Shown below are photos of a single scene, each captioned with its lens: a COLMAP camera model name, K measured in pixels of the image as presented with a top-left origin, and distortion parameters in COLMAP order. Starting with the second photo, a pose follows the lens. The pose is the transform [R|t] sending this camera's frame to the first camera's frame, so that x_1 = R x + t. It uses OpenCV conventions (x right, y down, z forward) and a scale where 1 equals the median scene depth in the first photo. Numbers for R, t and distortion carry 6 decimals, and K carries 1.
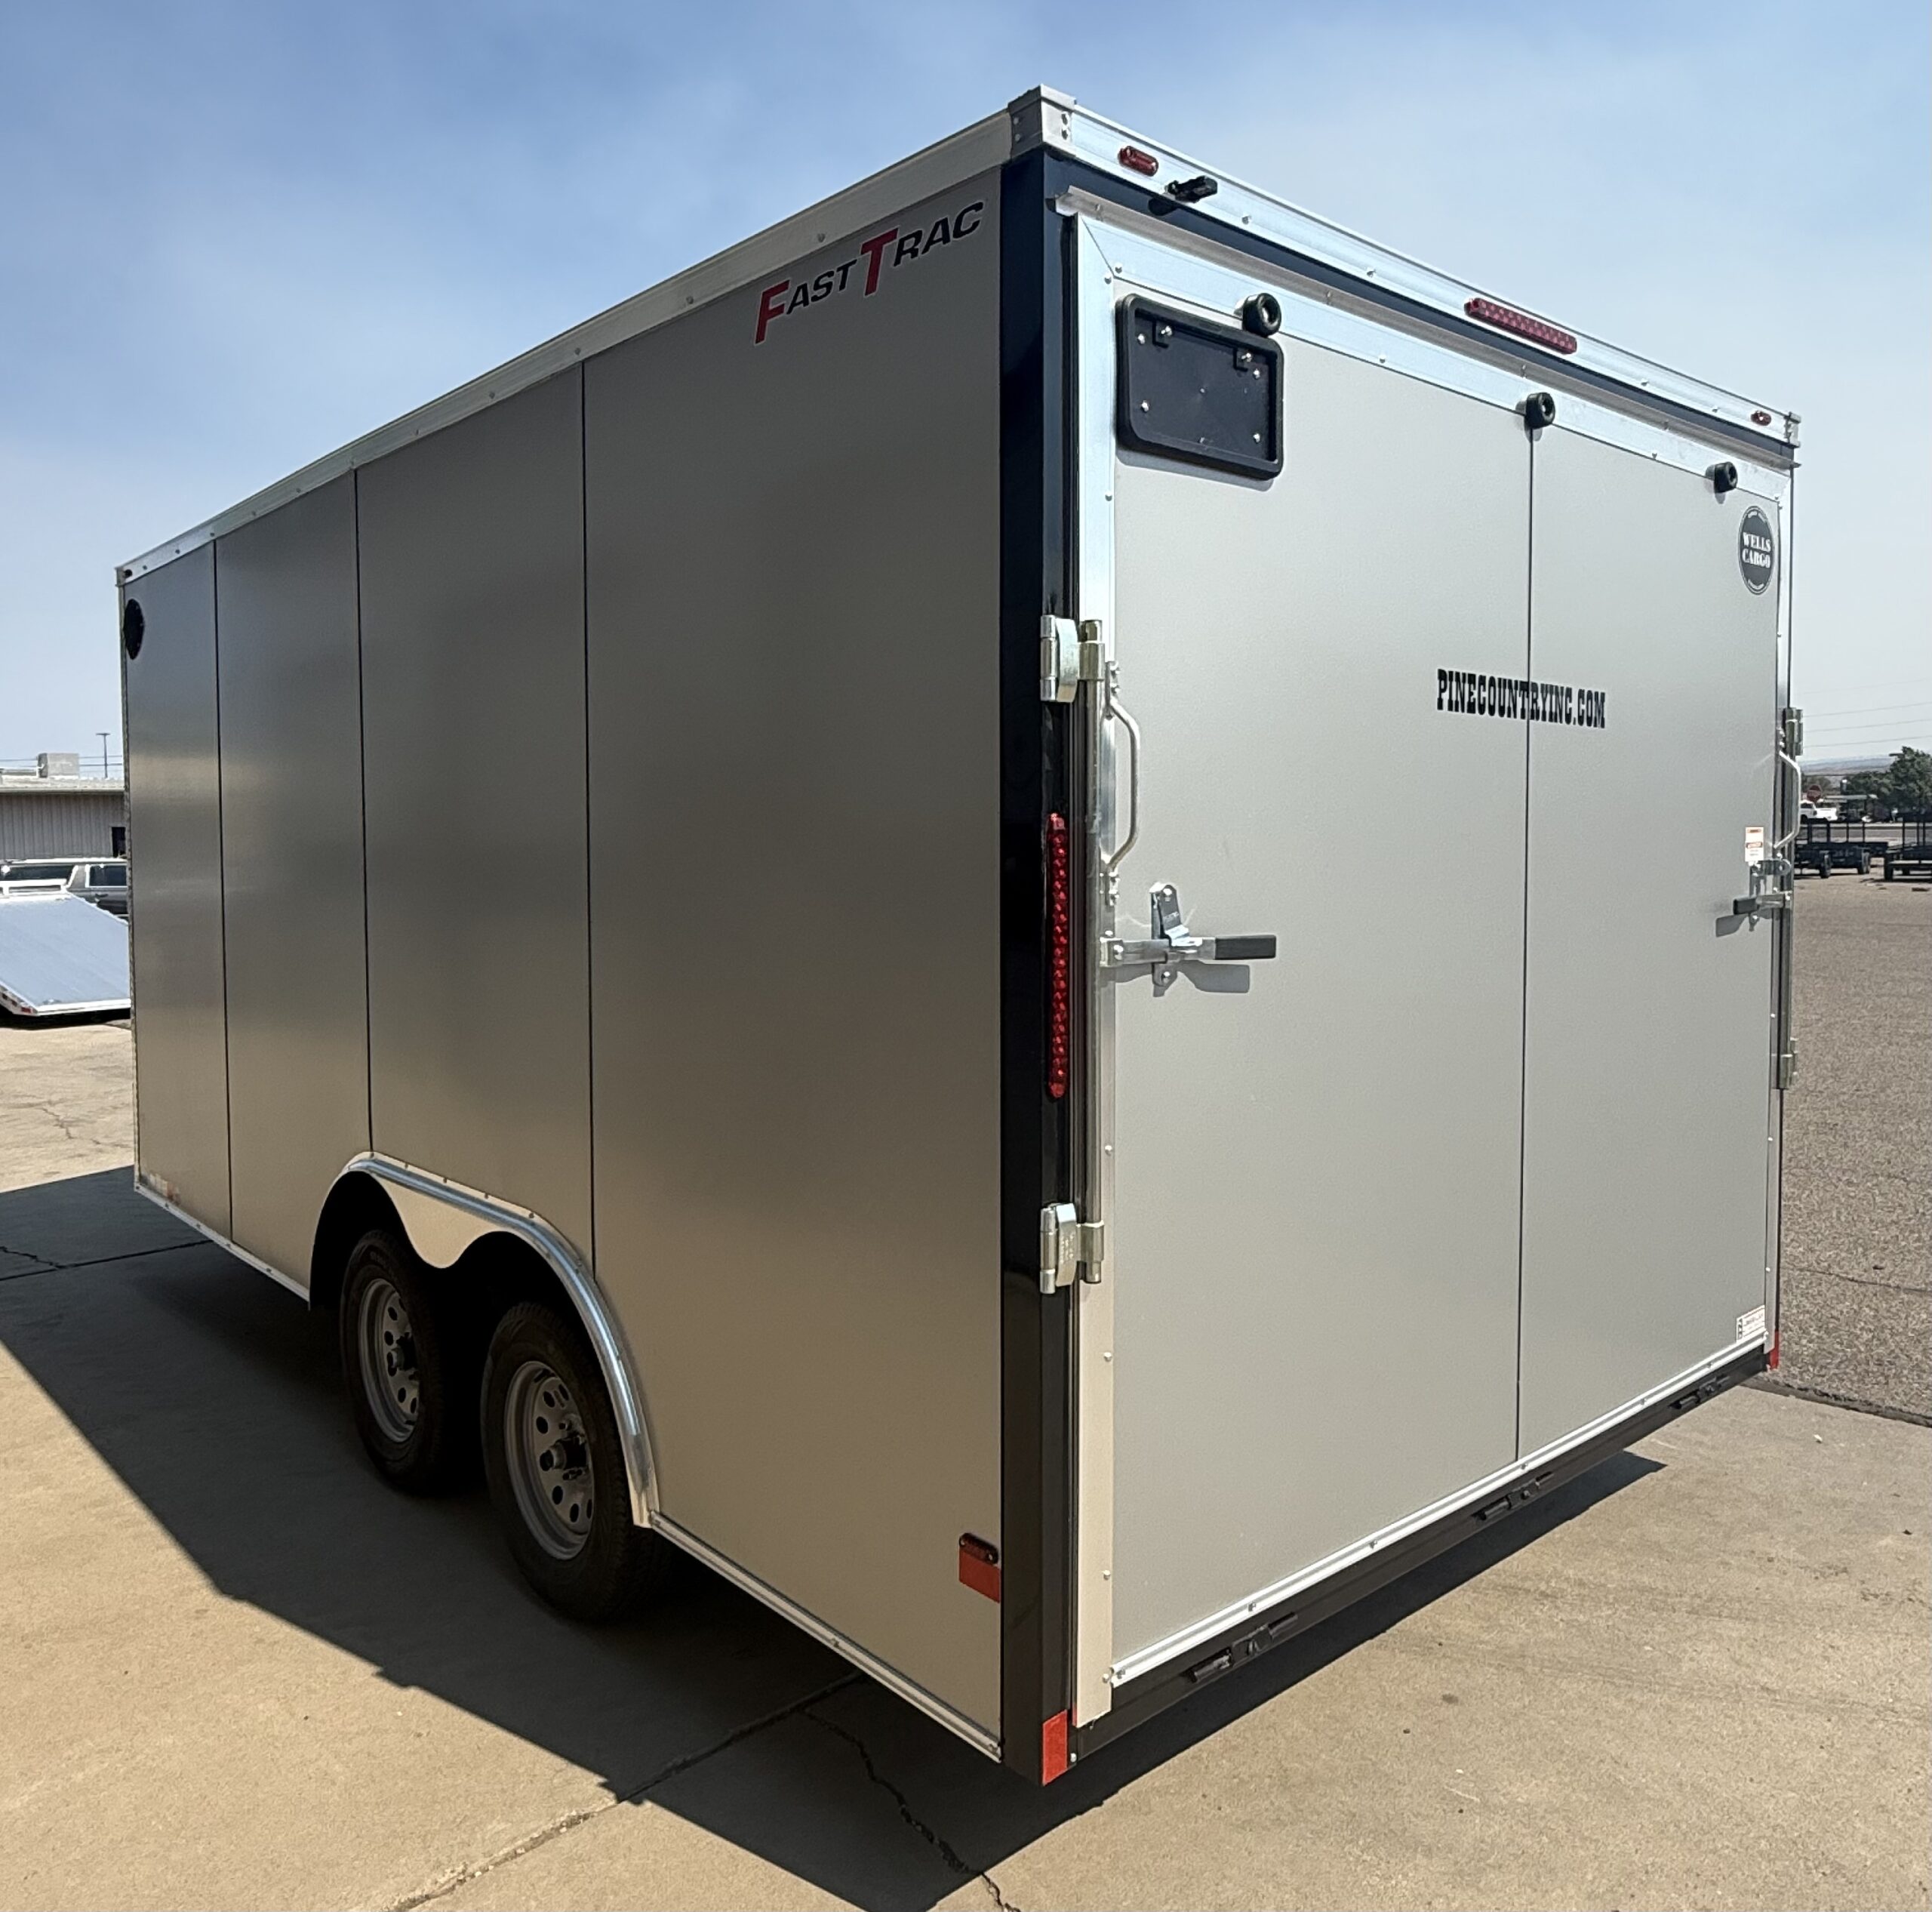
lens RADIAL K [[1577.9, 0, 965.7], [0, 1577.9, 902.3], [0, 0, 1]] dist [0.001065, -0.001733]
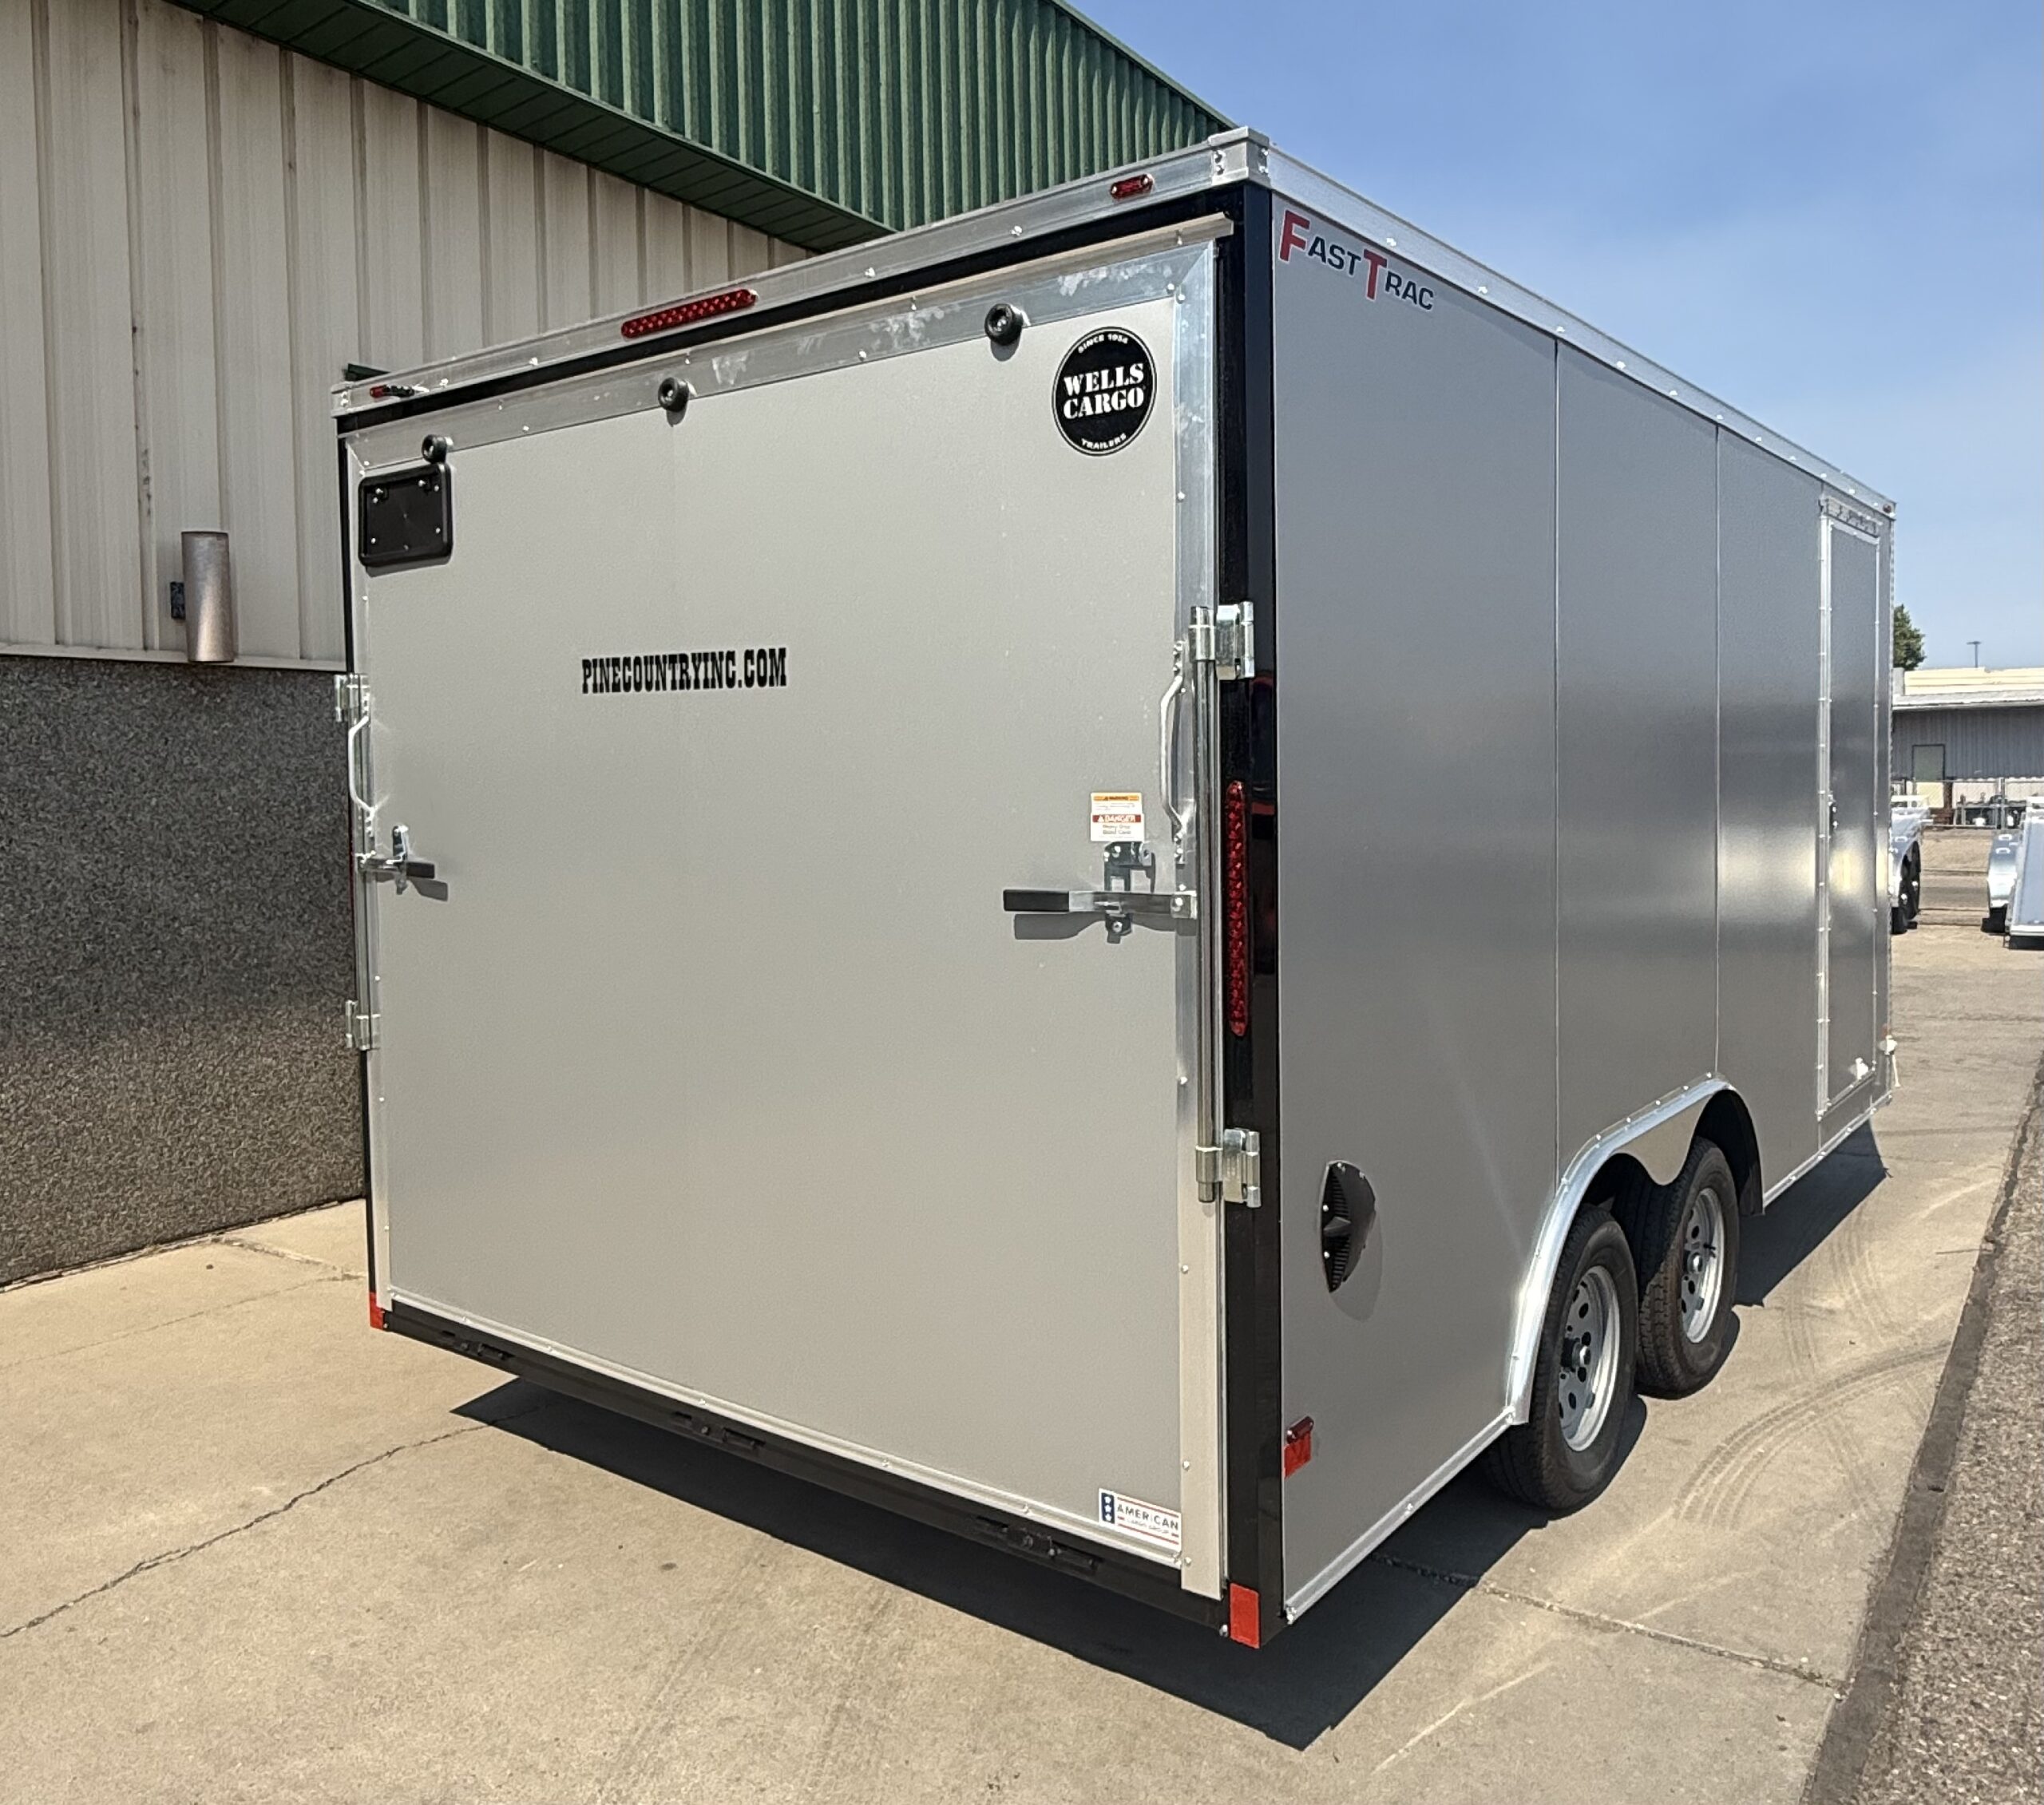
lens RADIAL K [[1663.1, 0, 1023.0], [0, 1663.1, 829.5], [0, 0, 1]] dist [-0.005561, 0.004153]
pose [[0.174934, 0.045040, -0.983550, 1.523978], [-0.027605, 0.998785, 0.040828, -0.075735], [0.984193, 0.020009, 0.175964, 1.053774]]
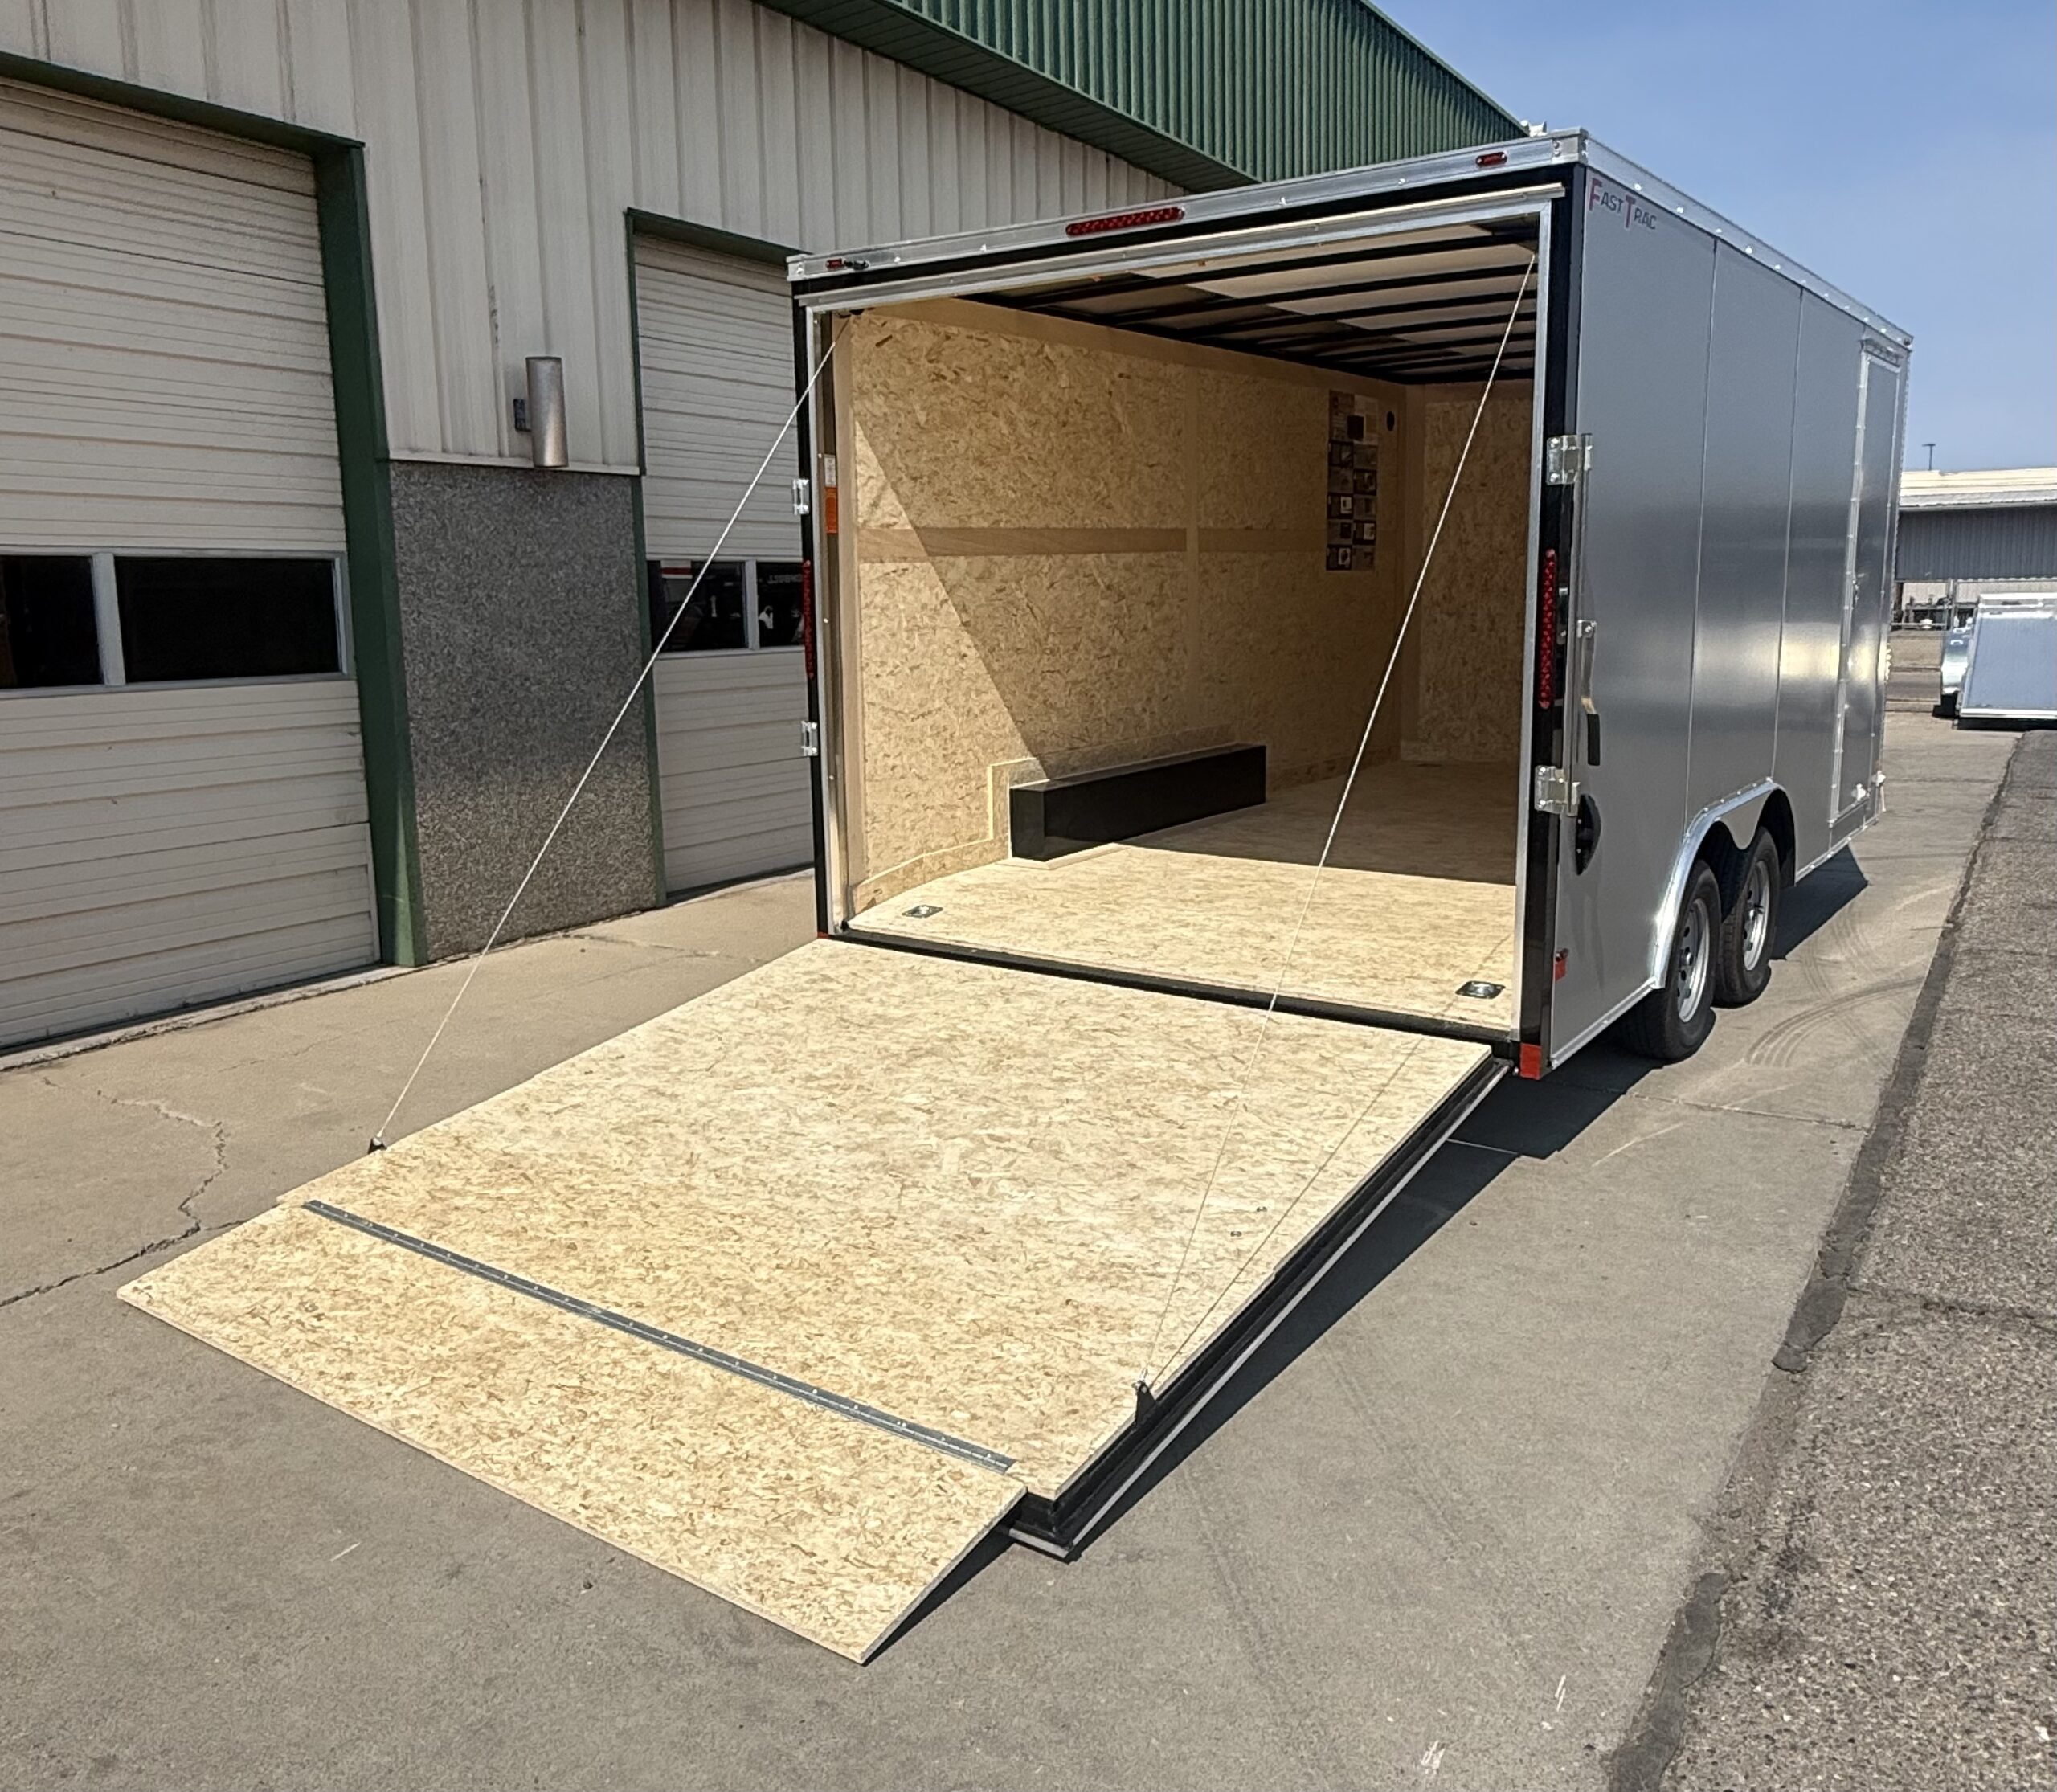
lens RADIAL K [[1669.1, 0, 1026.4], [0, 1669.1, 853.4], [0, 0, 1]] dist [-0.001640, -0.001079]
pose [[0.208440, 0.171021, -0.962967, 1.993016], [-0.027967, 0.985233, 0.168922, -0.041490], [0.977635, -0.008279, 0.210144, 0.586215]]
